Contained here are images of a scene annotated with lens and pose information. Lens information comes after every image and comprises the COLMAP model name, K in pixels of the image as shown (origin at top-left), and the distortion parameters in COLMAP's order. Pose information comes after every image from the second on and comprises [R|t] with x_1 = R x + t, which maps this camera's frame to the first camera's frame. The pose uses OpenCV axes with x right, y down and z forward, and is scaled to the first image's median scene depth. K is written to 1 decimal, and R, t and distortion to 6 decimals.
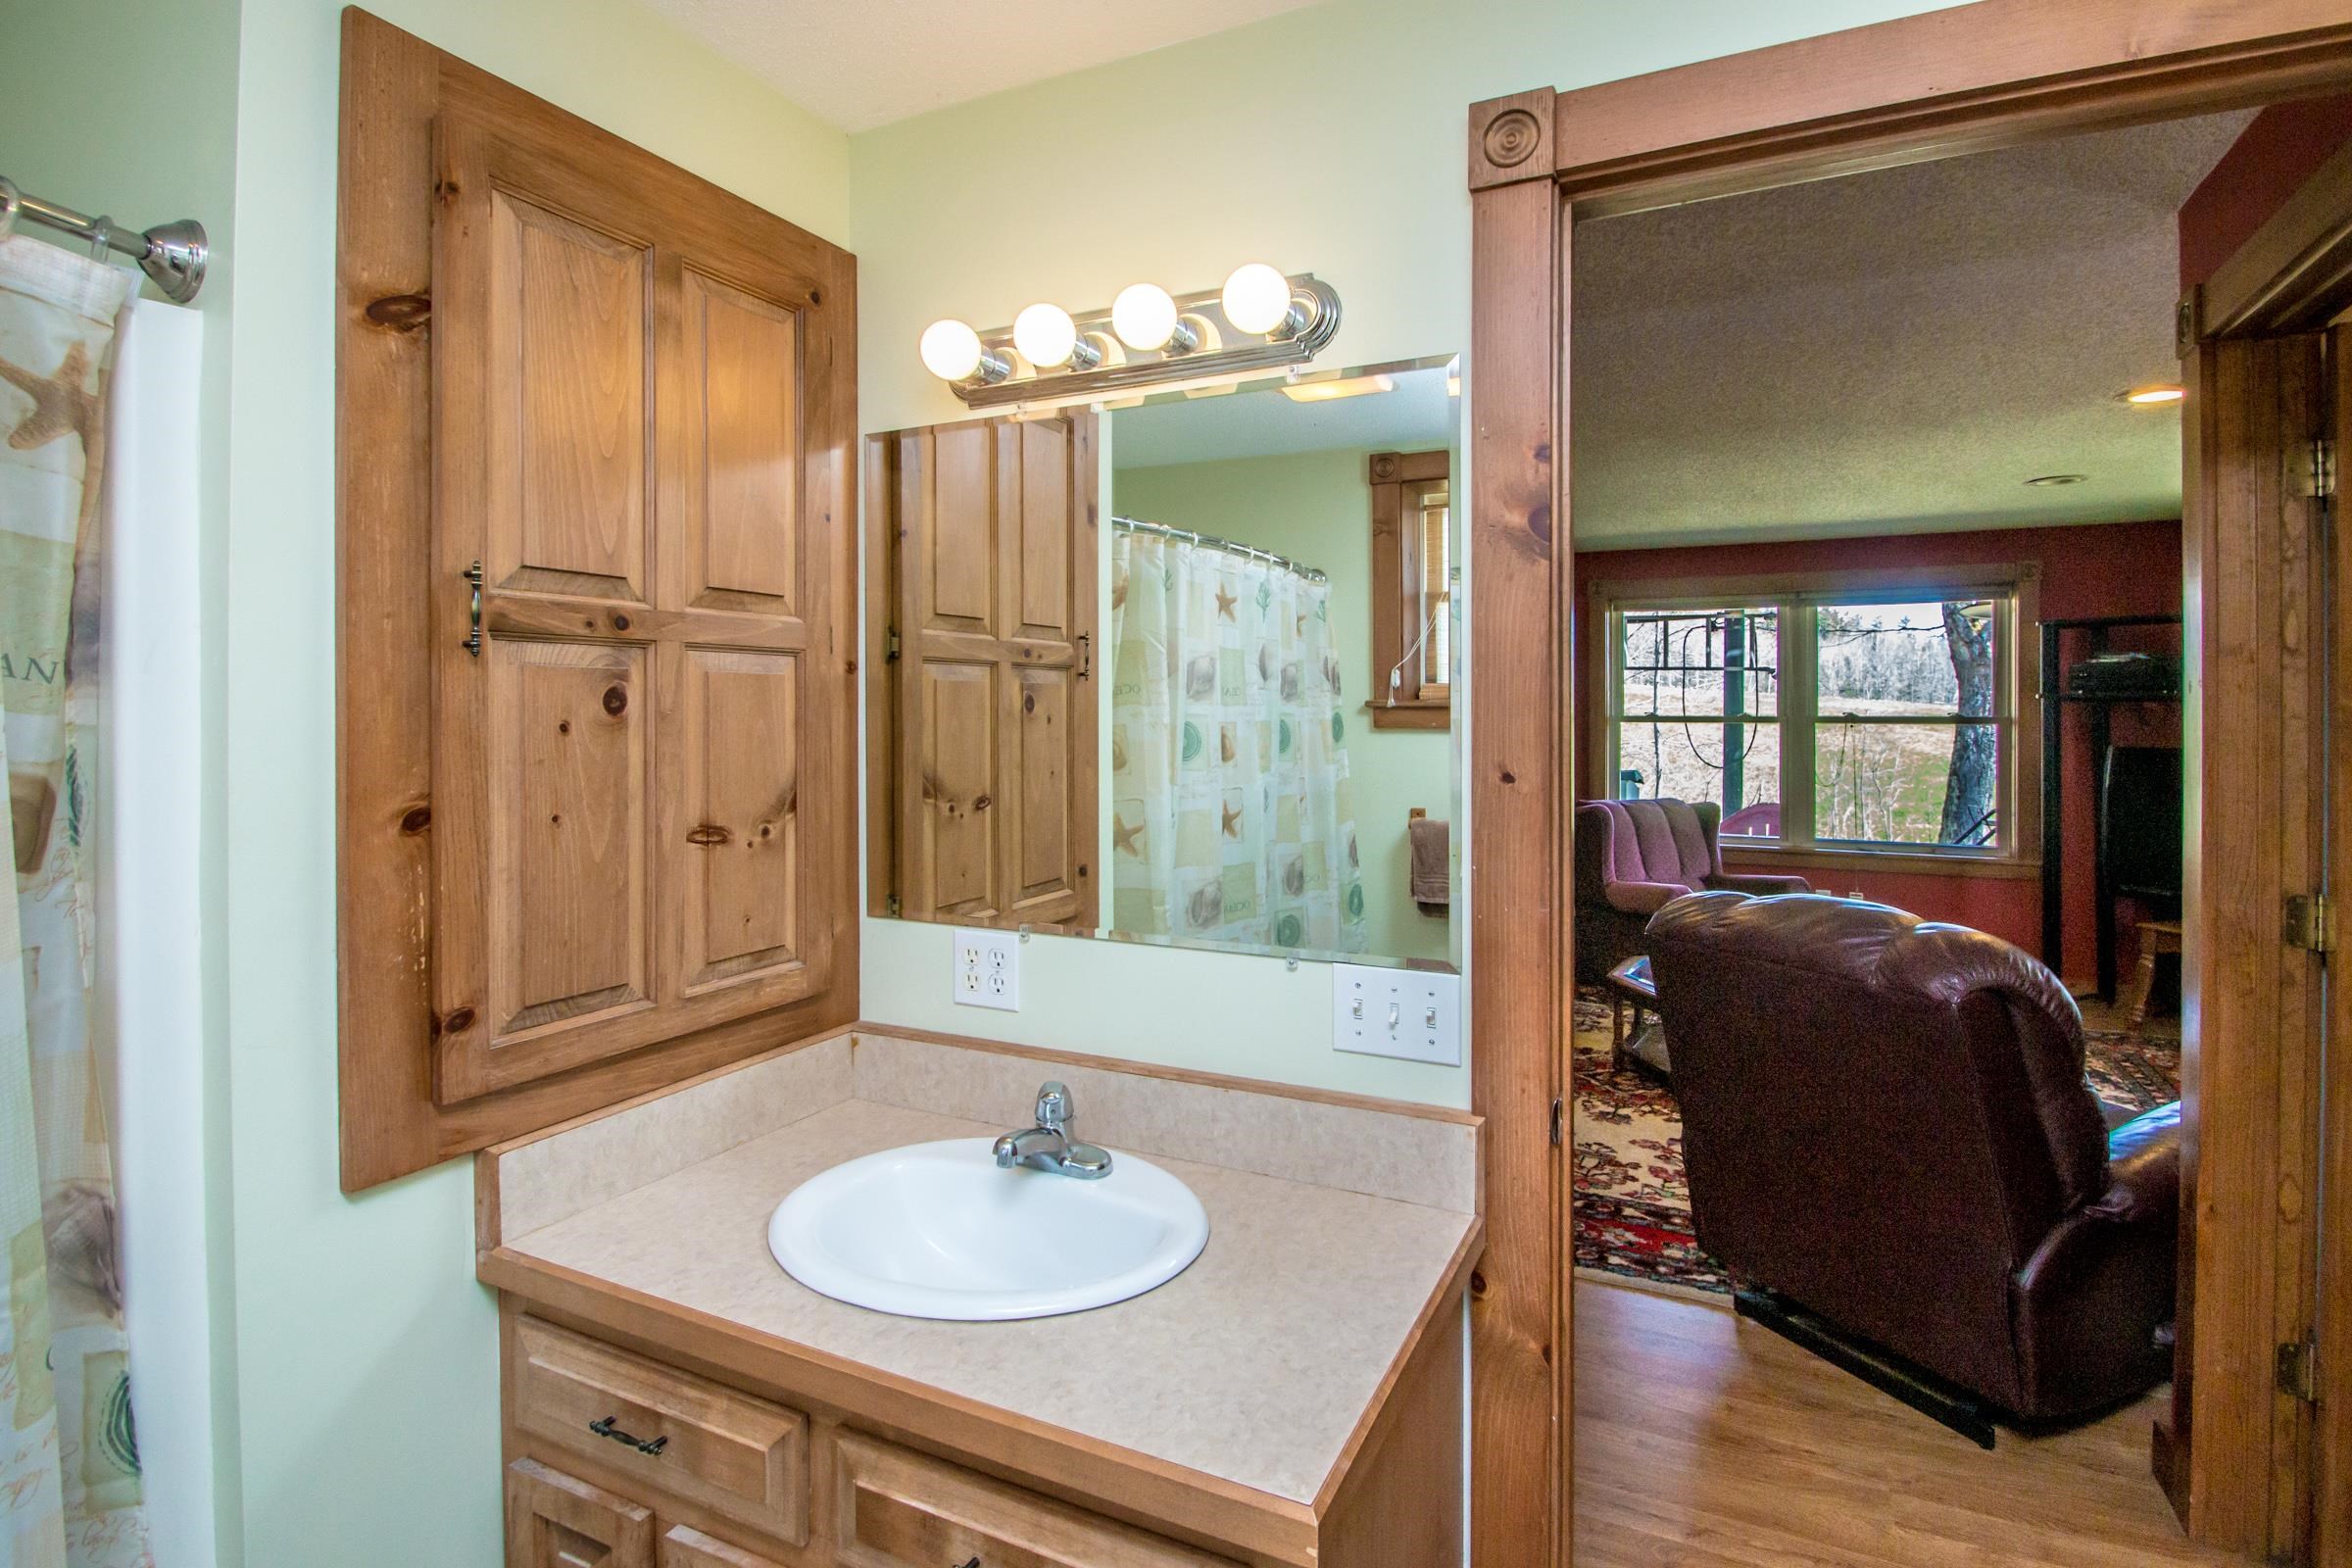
lens RADIAL K [[1175.0, 0, 1176.8], [0, 1175.0, 718.9], [0, 0, 1]] dist [-0.002757, -0.000503]
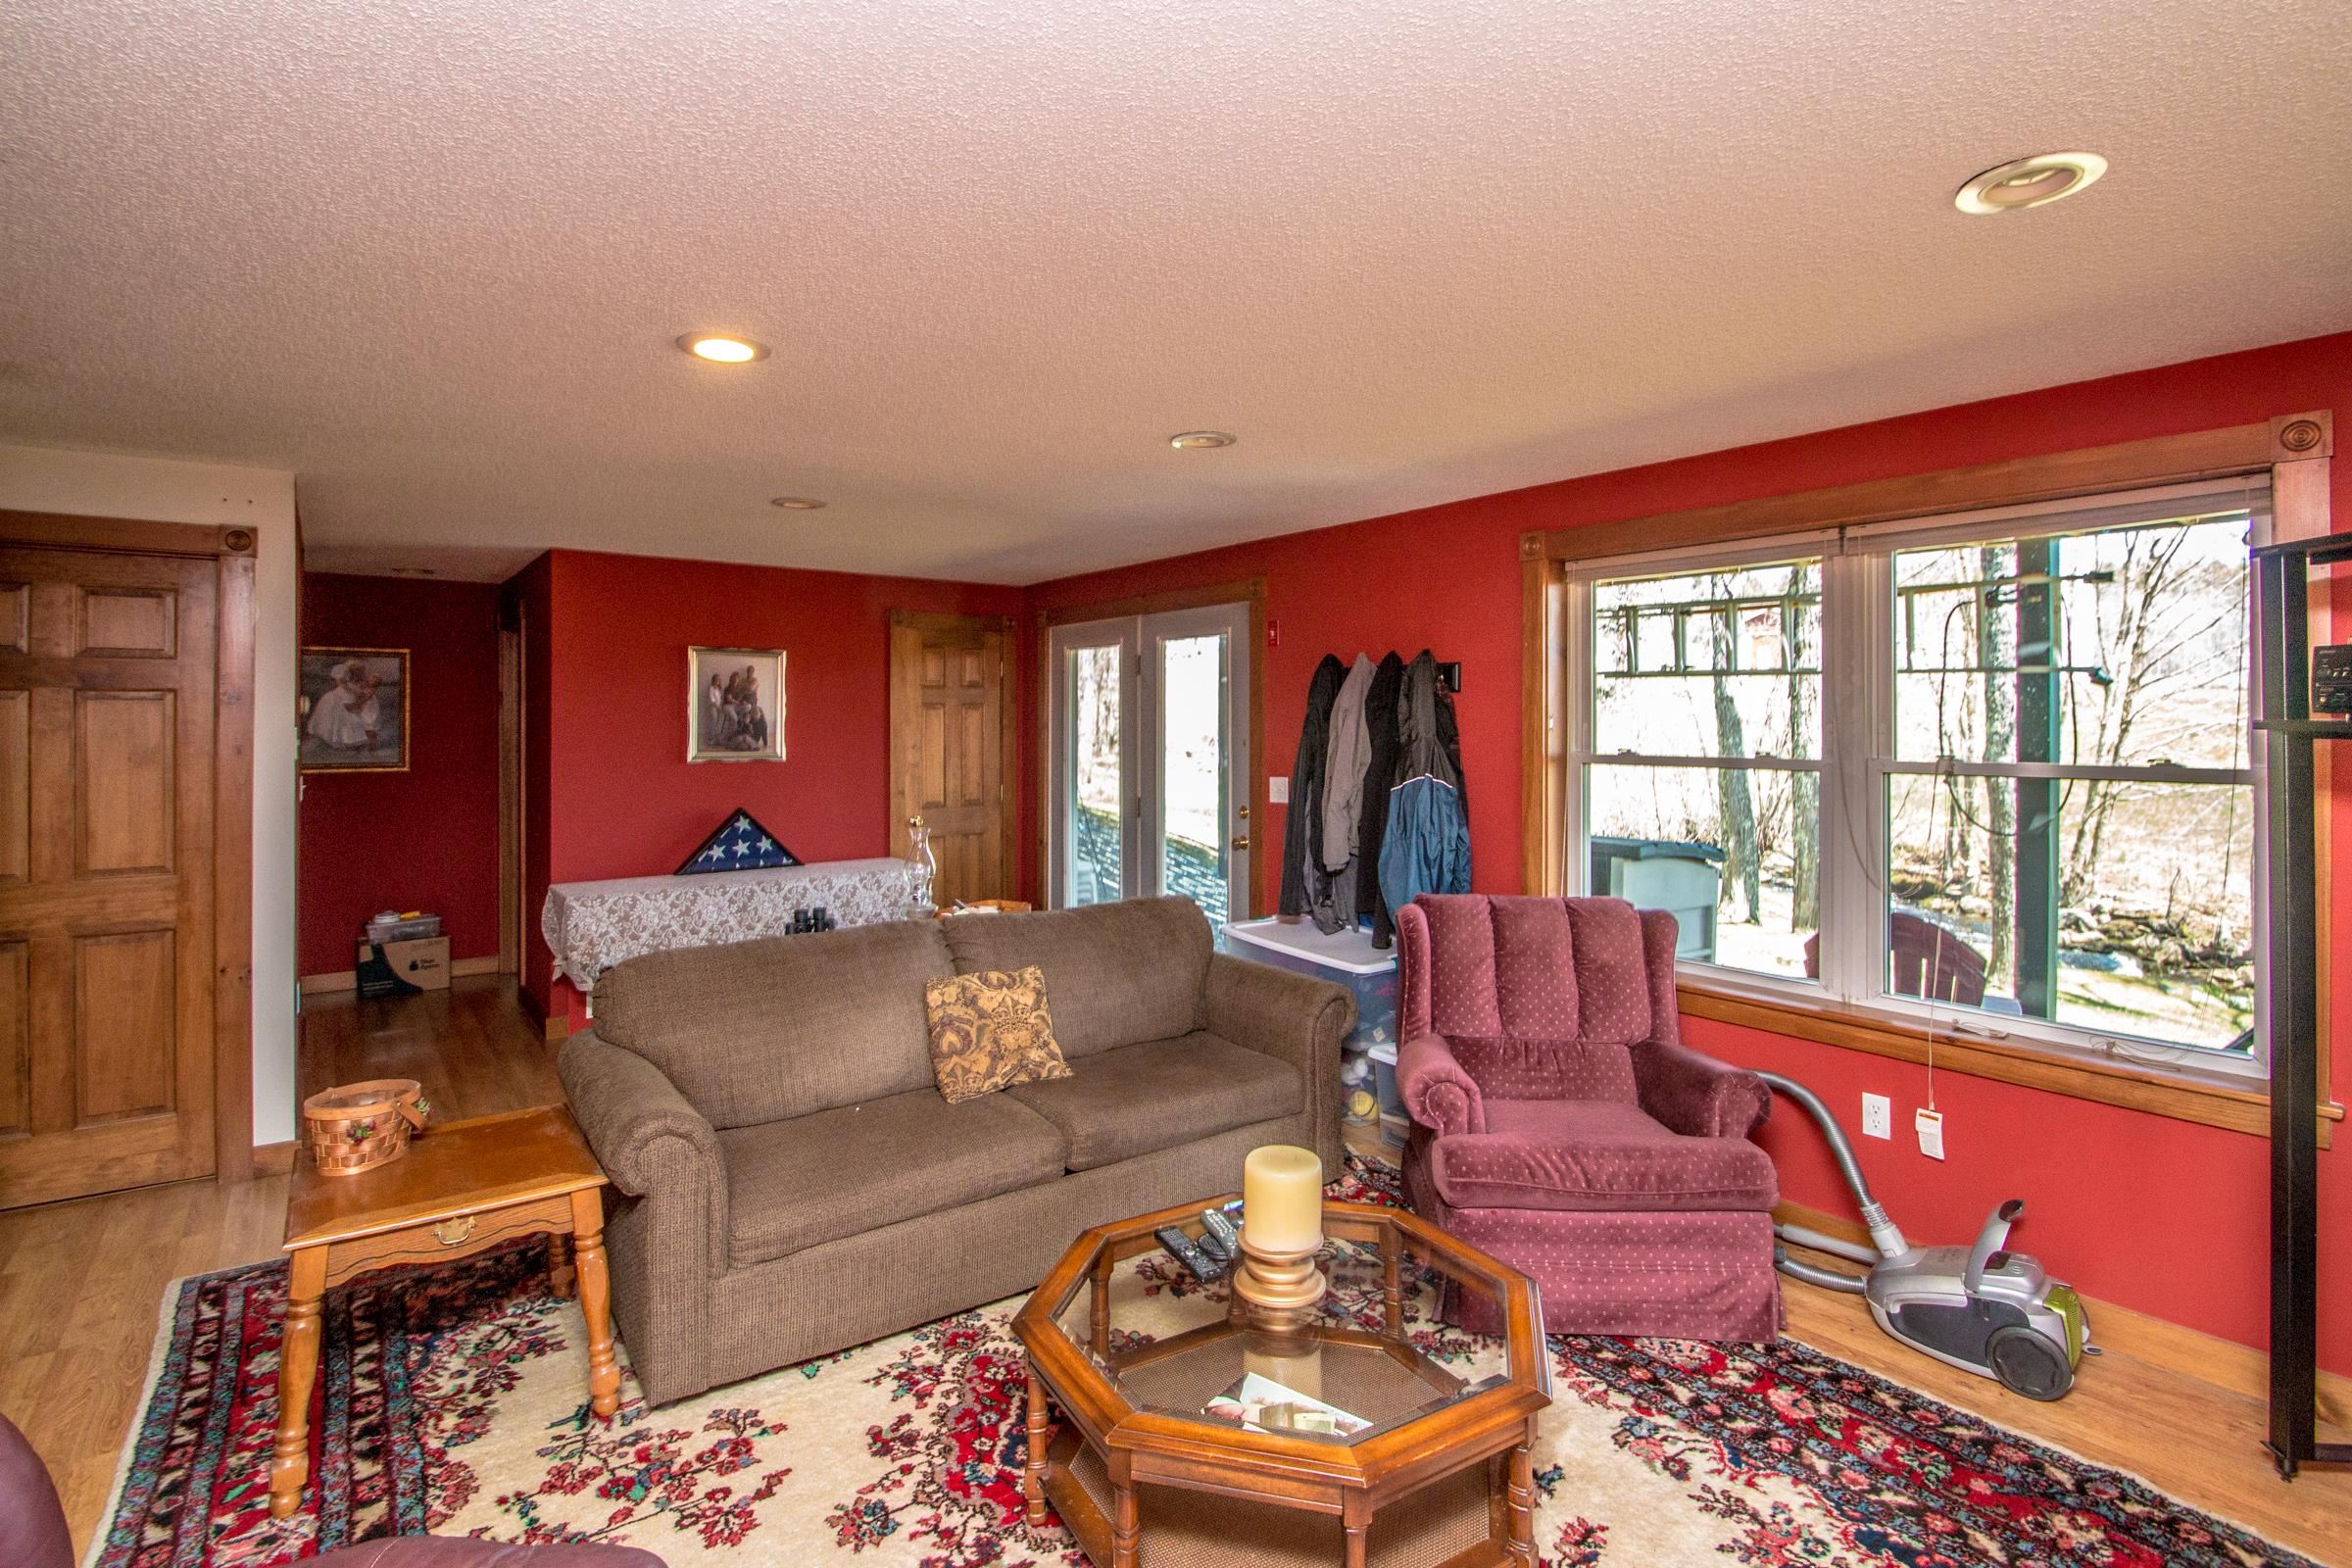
lens RADIAL K [[1175.0, 0, 1176.8], [0, 1175.0, 718.9], [0, 0, 1]] dist [-0.002757, -0.000503]
pose [[0.885451, -0.001548, -0.464729, 0.595209], [-0.003827, 0.999936, -0.010623, -0.018231], [0.464716, 0.011184, 0.885389, 0.467570]]
